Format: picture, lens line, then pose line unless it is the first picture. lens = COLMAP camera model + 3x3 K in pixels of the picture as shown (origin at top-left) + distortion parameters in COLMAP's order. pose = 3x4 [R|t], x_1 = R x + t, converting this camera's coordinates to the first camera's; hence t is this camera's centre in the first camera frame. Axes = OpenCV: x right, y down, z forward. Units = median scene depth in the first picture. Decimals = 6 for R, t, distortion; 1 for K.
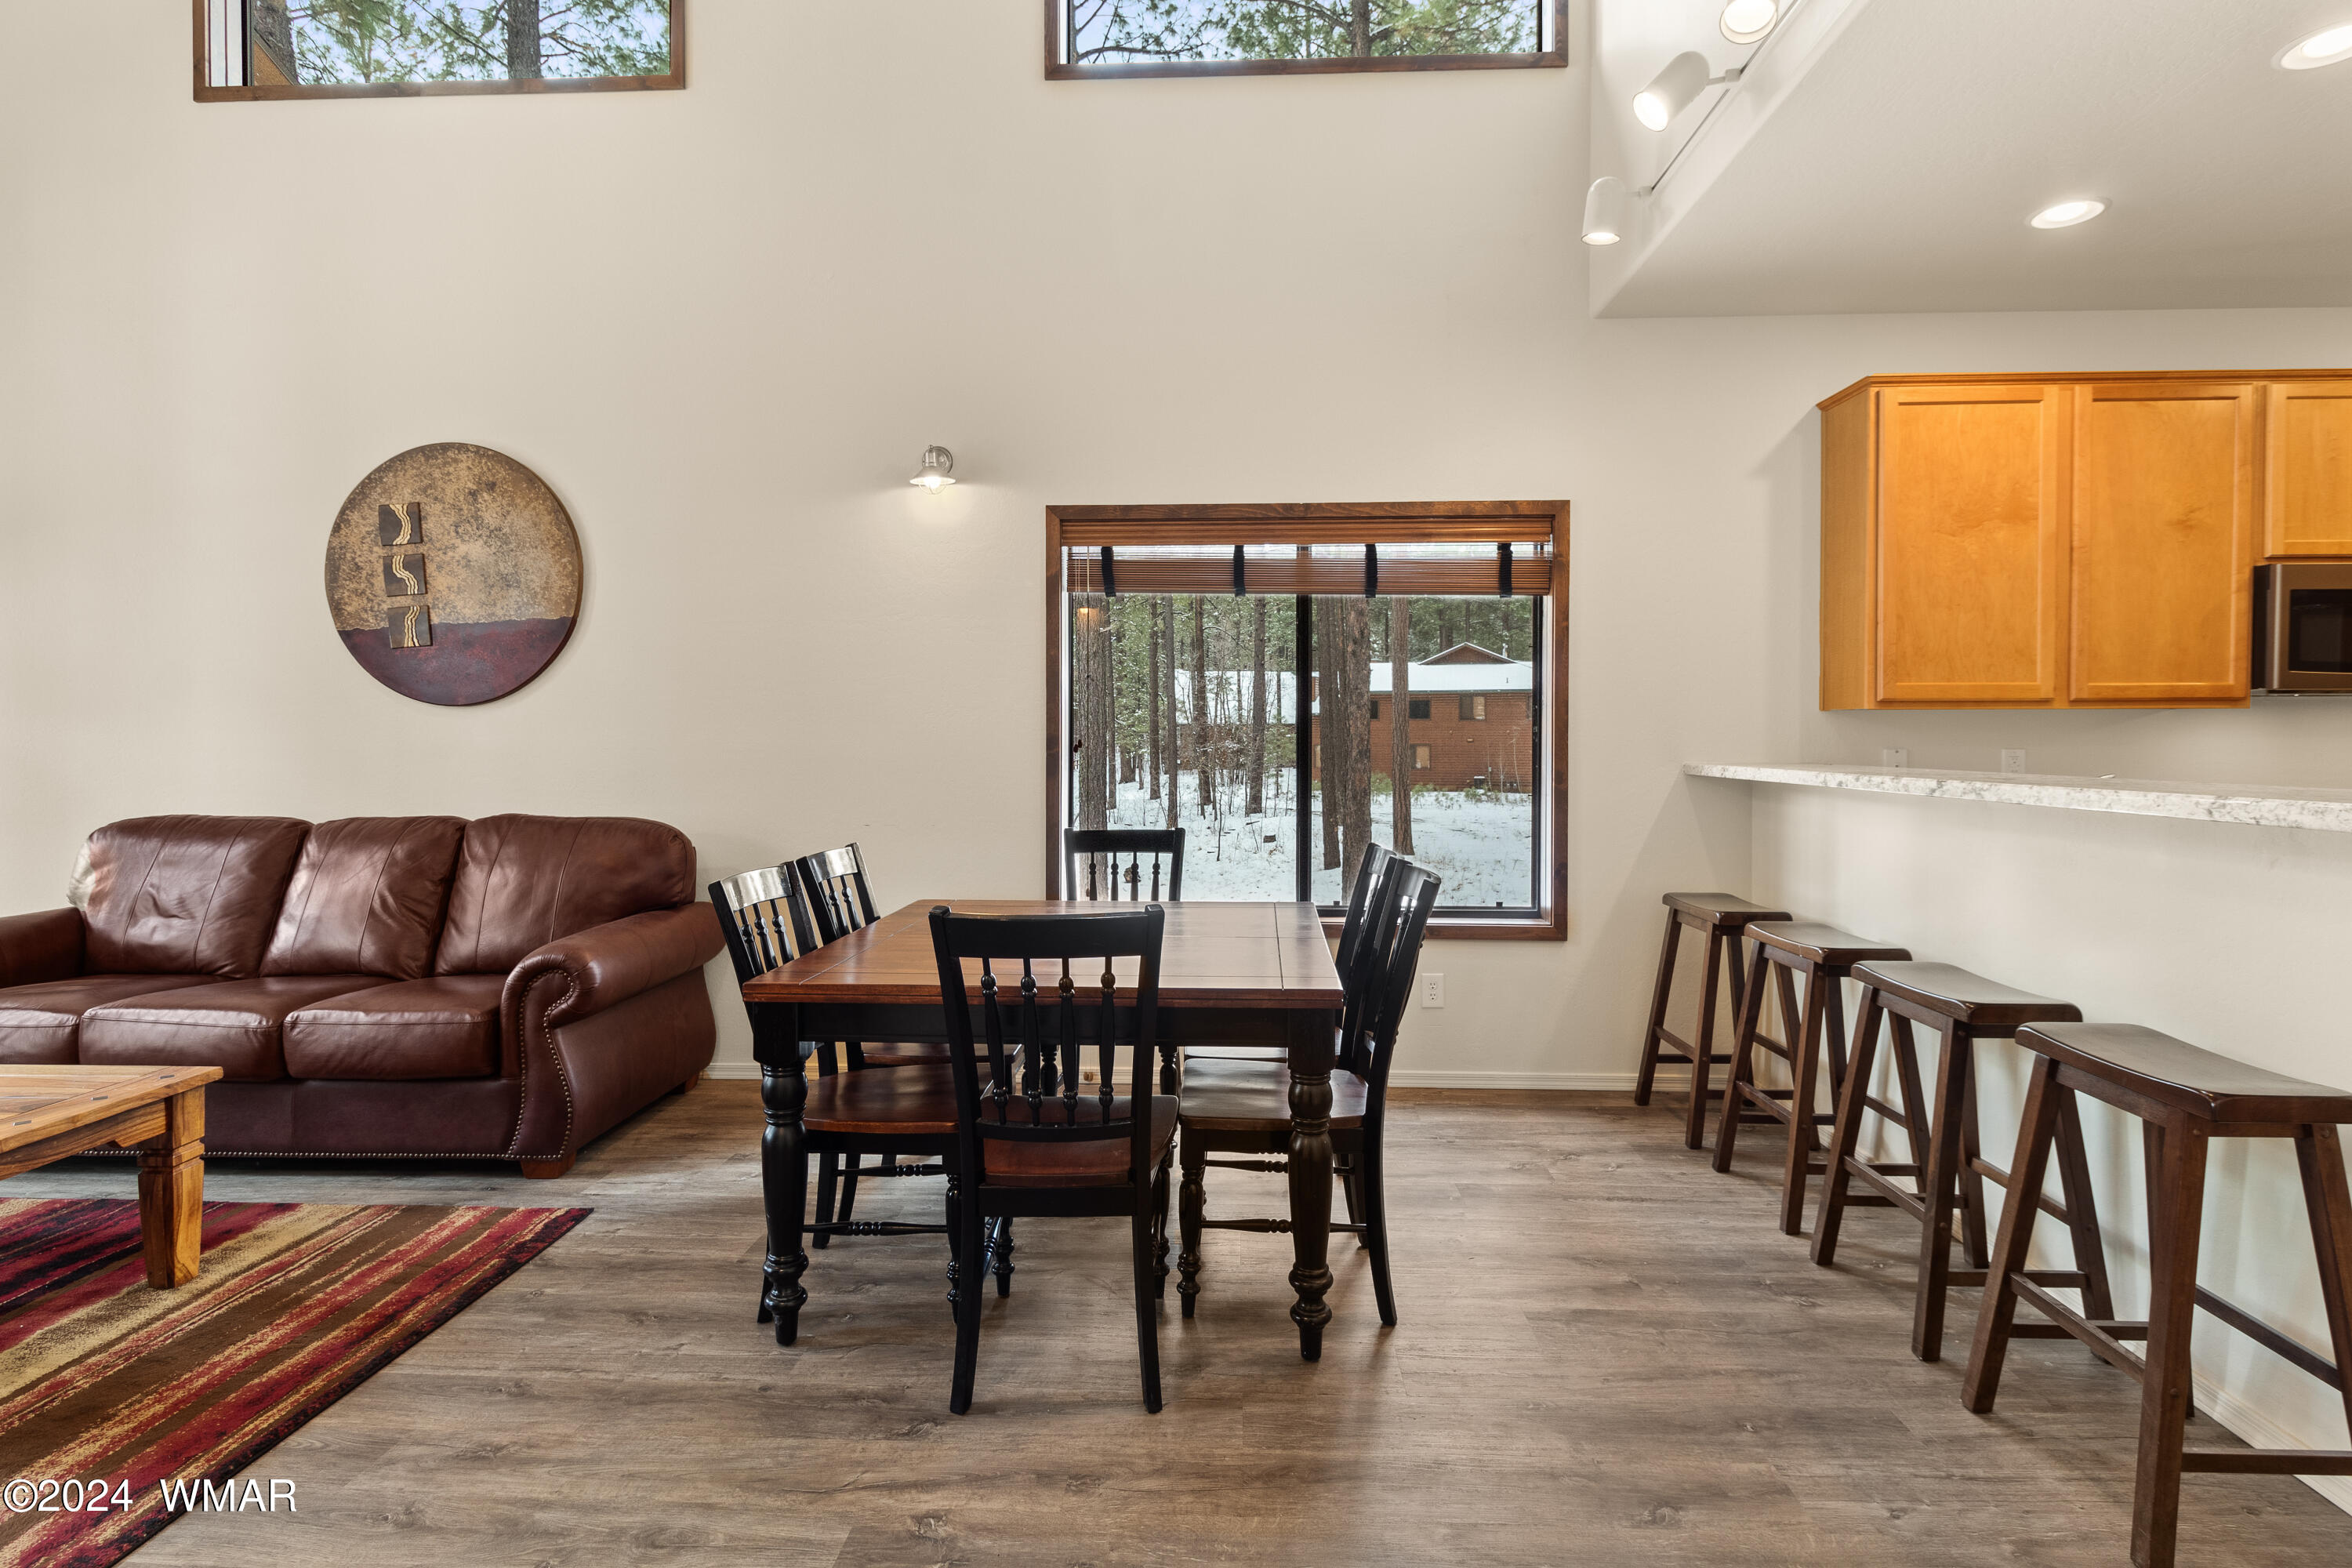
lens RADIAL K [[1135.5, 0, 1191.2], [0, 1135.5, 763.4], [0, 0, 1]] dist [-0.001870, -0.000781]
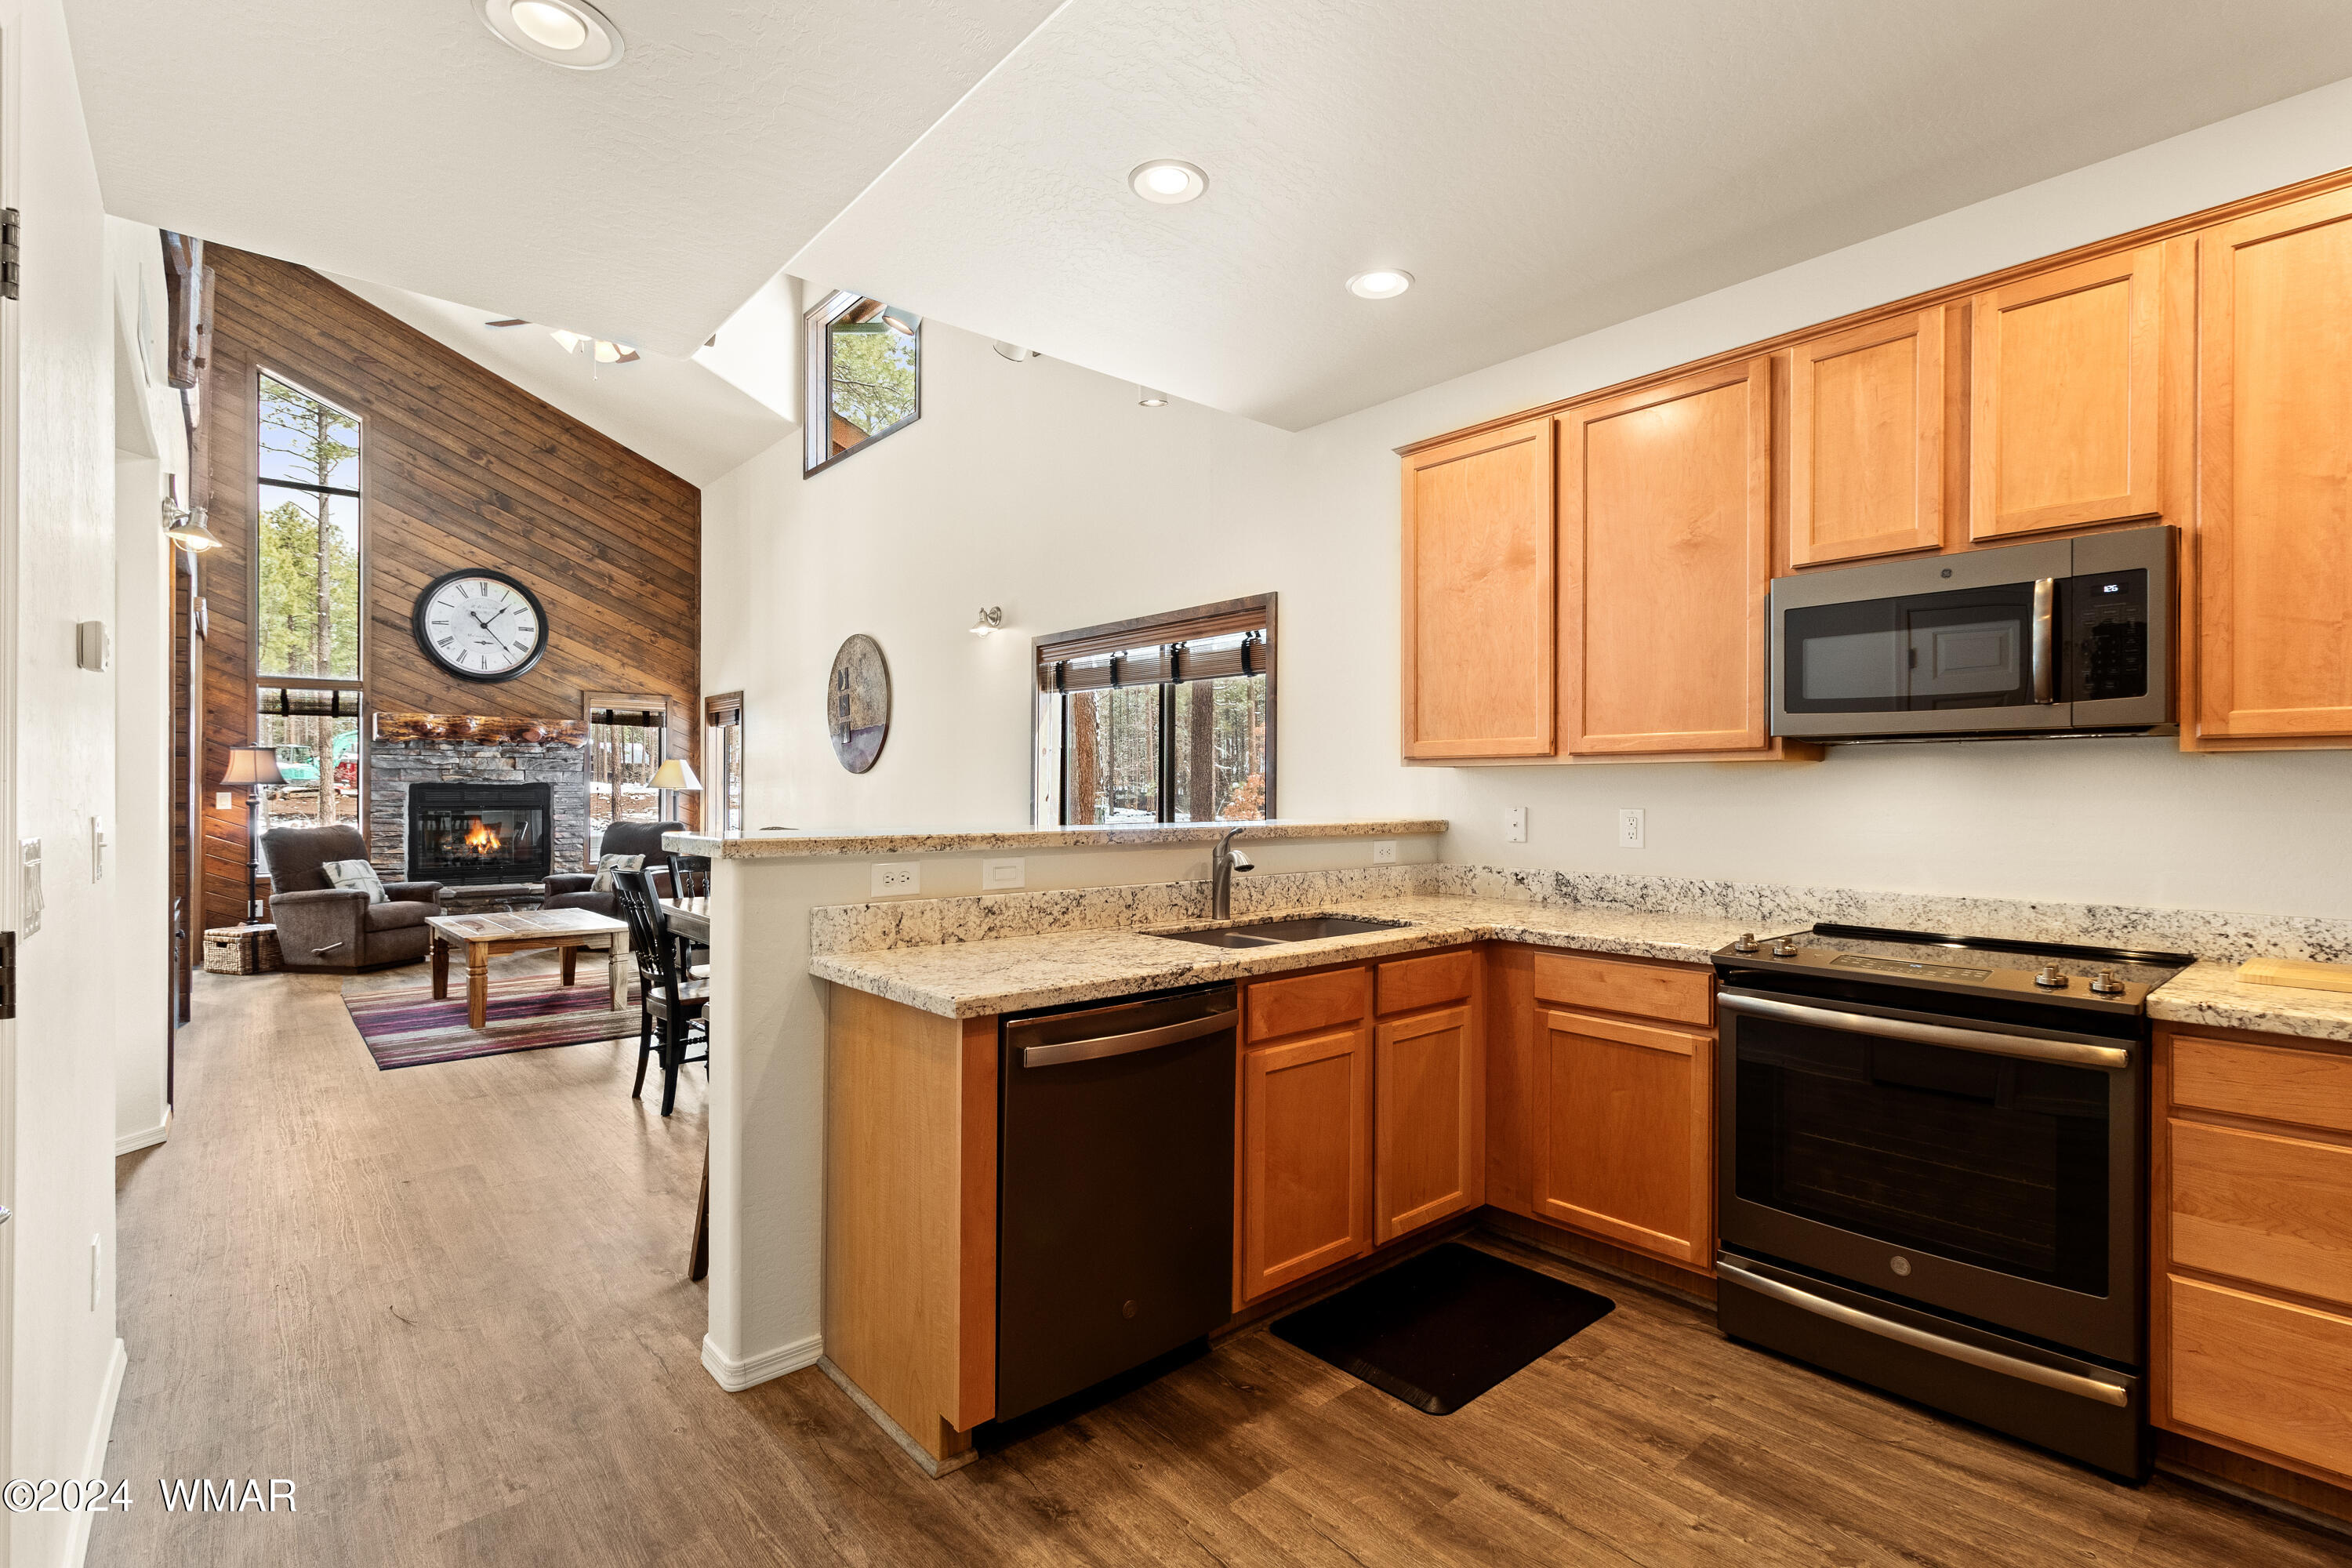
lens RADIAL K [[1088.0, 0, 1195.8], [0, 1088.0, 788.9], [0, 0, 1]] dist [0.001204, 0.000381]
pose [[0.689375, 0.002670, -0.724399, 1.192527], [-0.020856, 0.999652, -0.016163, -0.008433], [0.724104, 0.026250, 0.689191, 0.182994]]
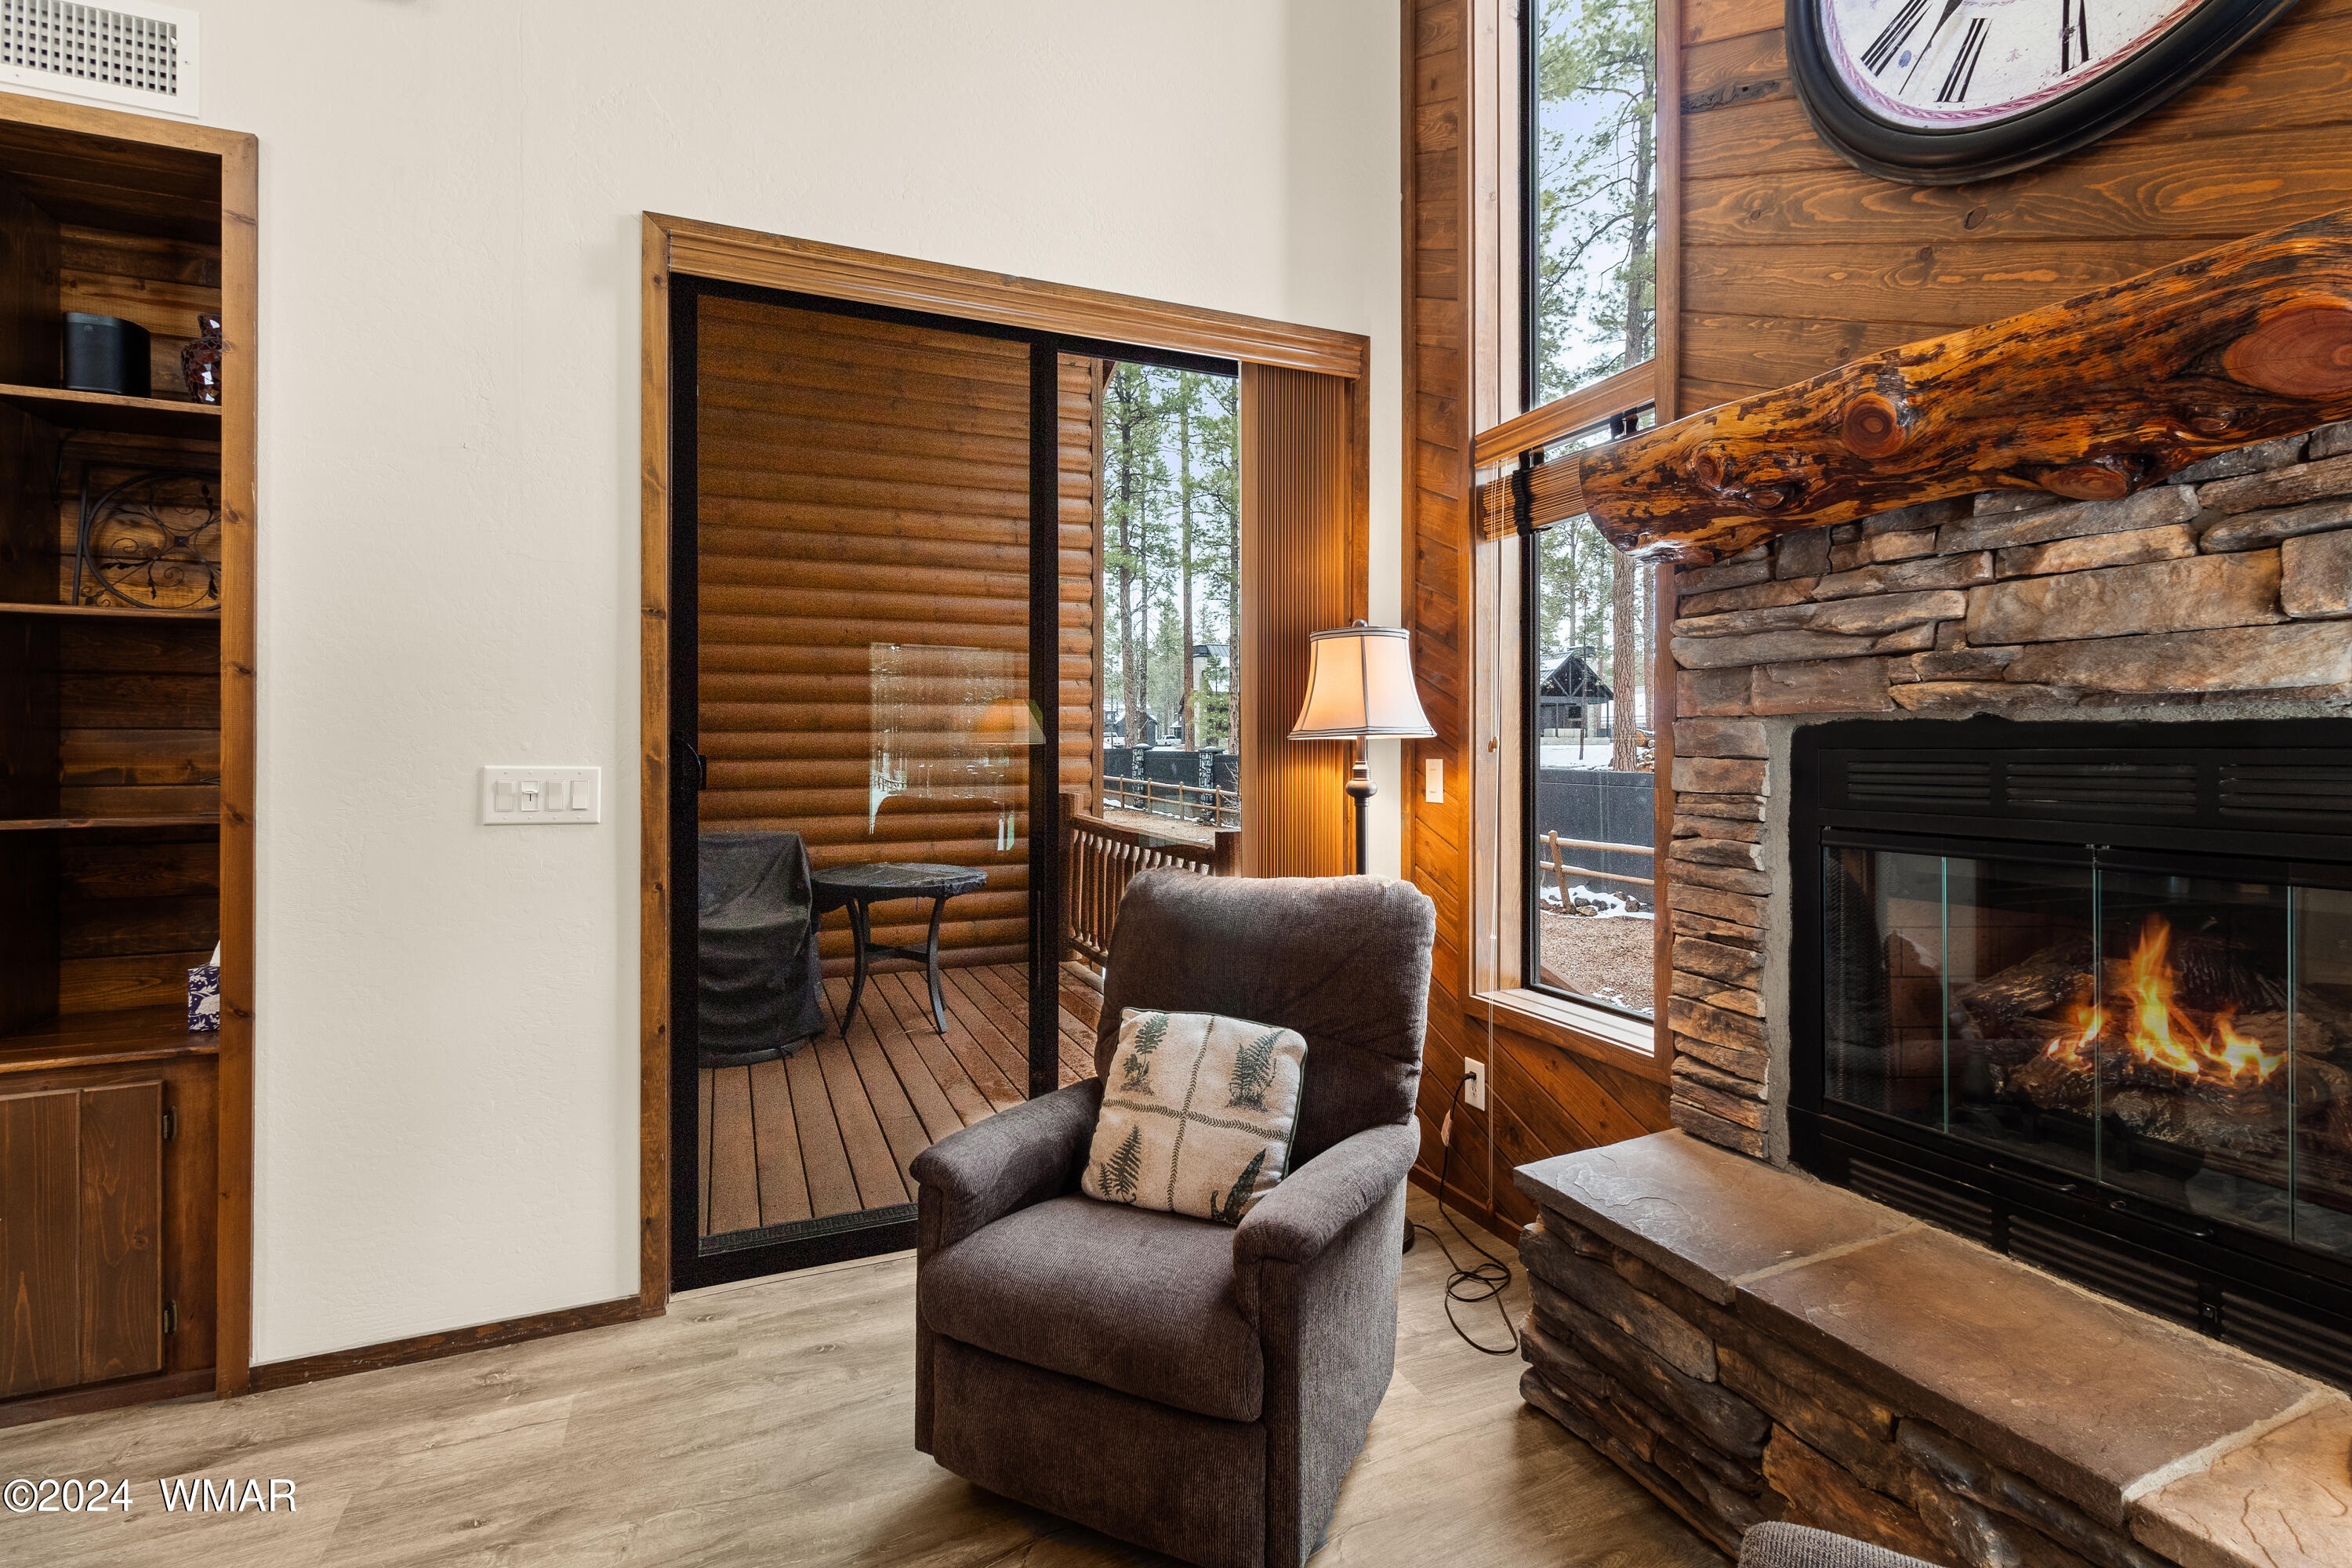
lens RADIAL K [[1098.2, 0, 1191.7], [0, 1098.2, 743.1], [0, 0, 1]] dist [0.001833, 0.000345]
pose [[-0.903397, 0.000406, -0.428804, -1.180400], [-0.008272, 0.999797, 0.018375, -0.021971], [0.428725, 0.020147, -0.903211, 0.951875]]
